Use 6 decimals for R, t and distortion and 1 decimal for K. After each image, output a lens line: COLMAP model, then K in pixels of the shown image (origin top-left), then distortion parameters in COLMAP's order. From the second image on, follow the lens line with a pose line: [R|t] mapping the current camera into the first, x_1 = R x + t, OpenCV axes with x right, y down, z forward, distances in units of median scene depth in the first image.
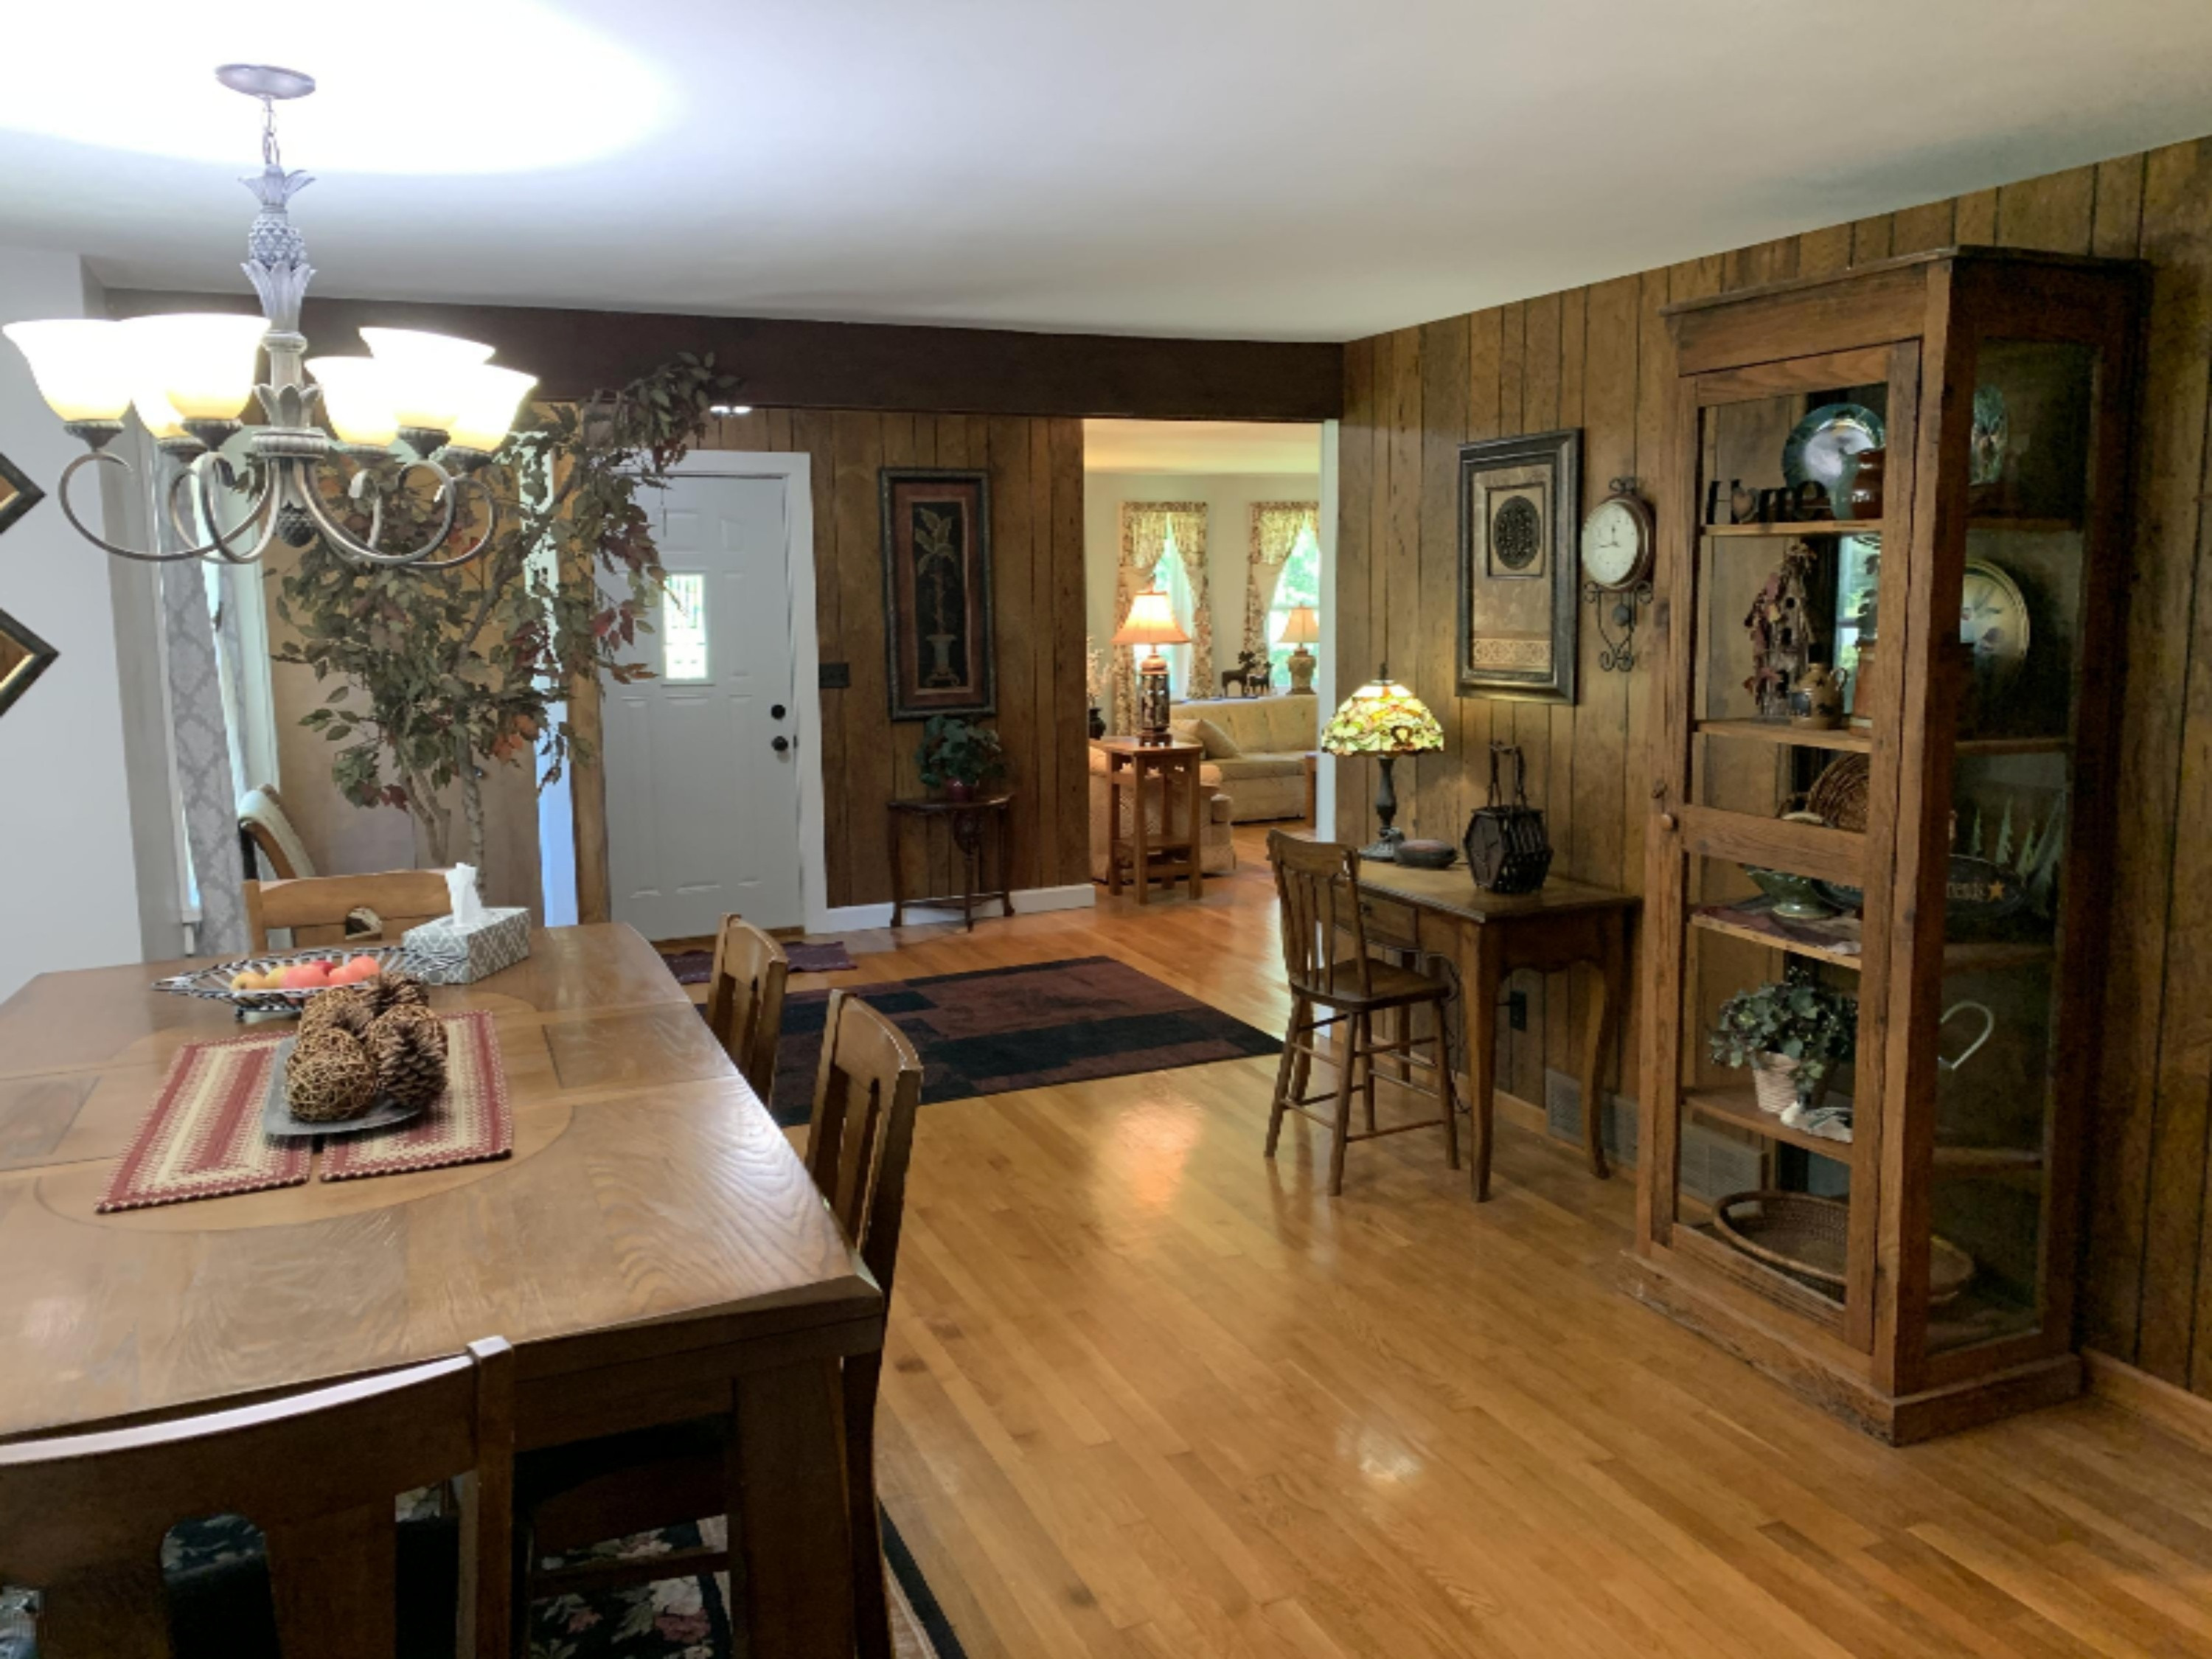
lens RADIAL K [[1720.2, 0, 1110.9], [0, 1720.2, 819.2], [0, 0, 1]] dist [0.027178, 0.005412]
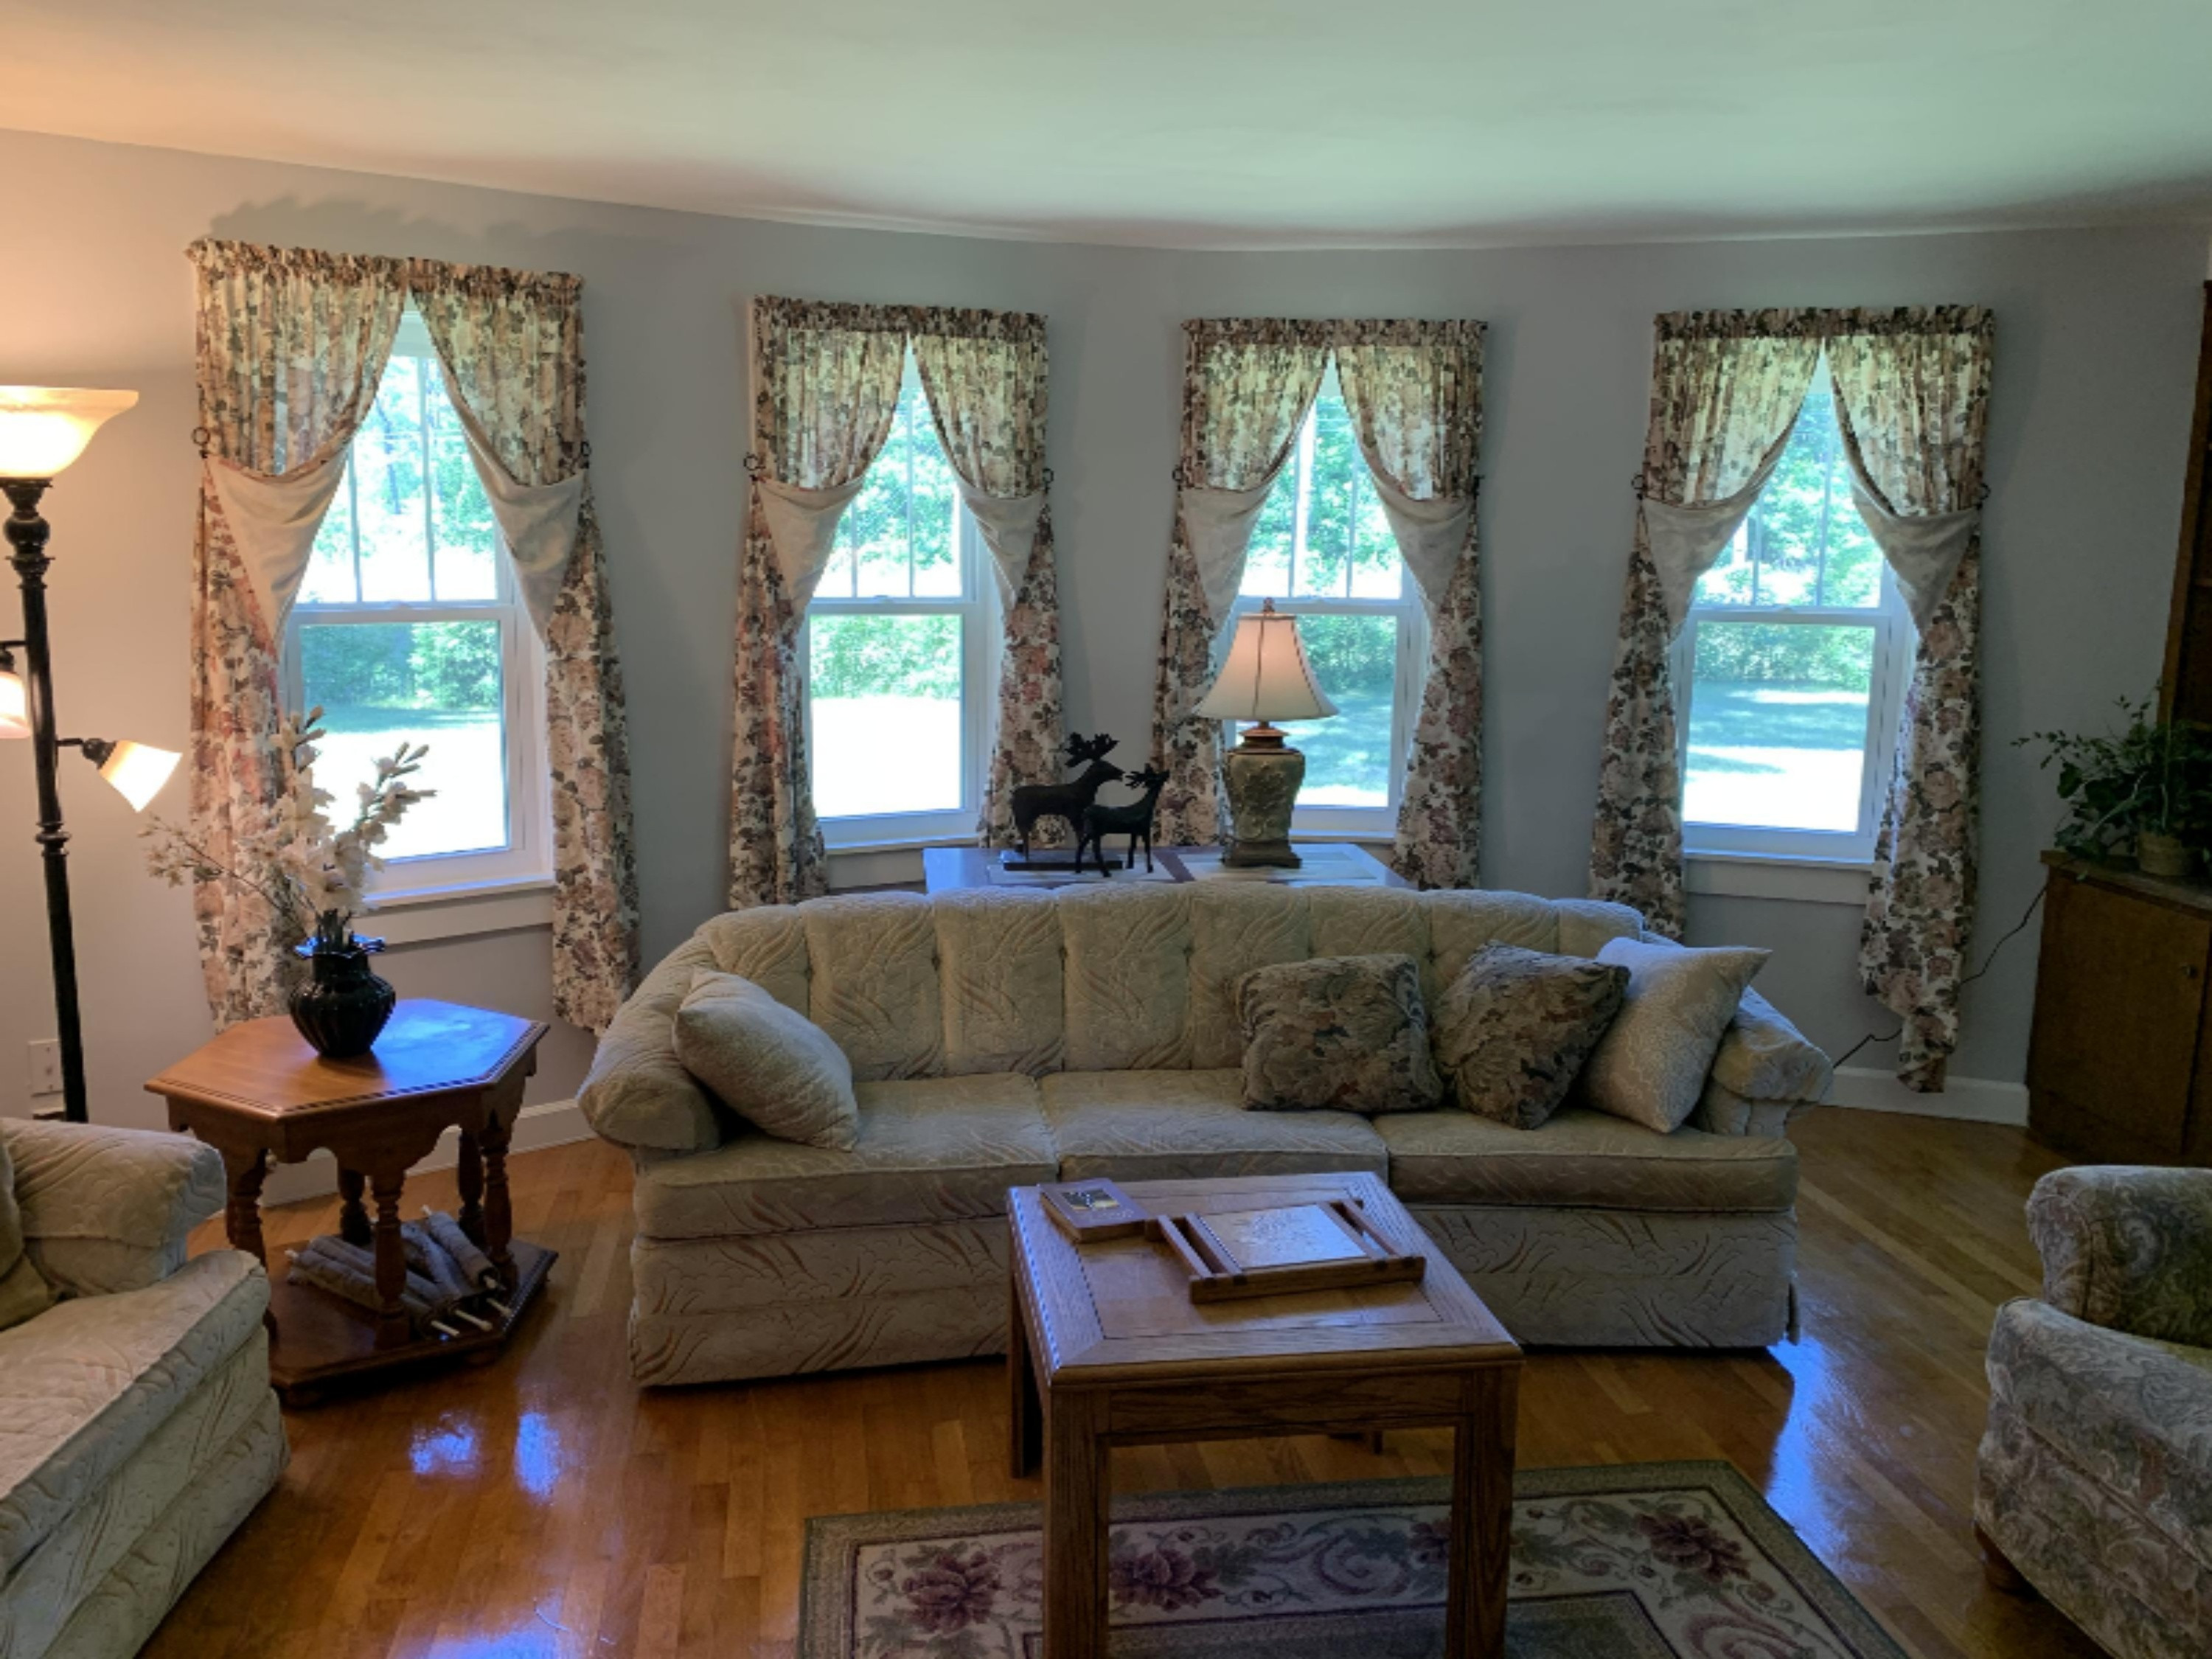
lens RADIAL K [[1720.2, 0, 1100.9], [0, 1720.2, 828.1], [0, 0, 1]] dist [0.027178, 0.005412]
pose [[0.972568, 0.070939, -0.221538, 0.155887], [-0.061457, 0.996886, 0.049413, -0.093024], [0.224353, -0.034442, 0.973899, 0.635188]]
